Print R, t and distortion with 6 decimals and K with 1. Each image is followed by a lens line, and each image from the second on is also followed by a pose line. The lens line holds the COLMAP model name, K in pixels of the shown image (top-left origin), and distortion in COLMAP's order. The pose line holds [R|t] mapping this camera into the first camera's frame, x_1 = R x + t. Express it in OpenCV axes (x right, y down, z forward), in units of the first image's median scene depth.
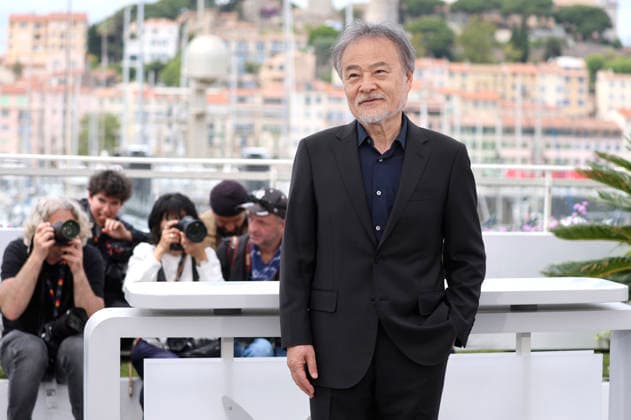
lens RADIAL K [[2212.1, 0, 315.5], [0, 2212.1, 210.3], [0, 0, 1]] dist [-0.233337, -3.676422]
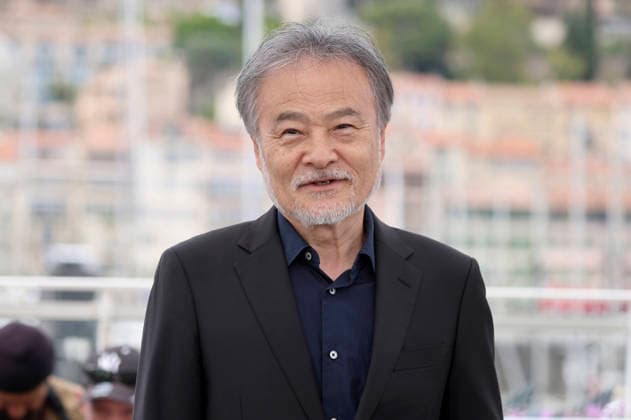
lens RADIAL K [[2234.9, 0, 315.2], [0, 2234.9, 209.9], [0, 0, 1]] dist [0.102174, 0.912925]
pose [[0.999821, 0.003124, -0.018659, 0.040375], [-0.003815, 0.999302, -0.037150, -0.017573], [0.018530, 0.037215, 0.999135, 0.474833]]
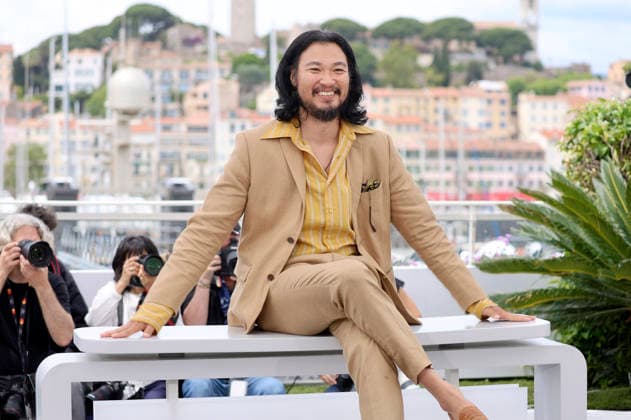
lens RADIAL K [[2274.9, 0, 314.7], [0, 2274.9, 209.1], [0, 0, 1]] dist [-0.264867, -5.090628]
pose [[0.999187, -0.018031, 0.036055, -0.003965], [0.018173, 0.999828, -0.003597, -0.008145], [-0.035984, 0.004250, 0.999343, -0.037230]]
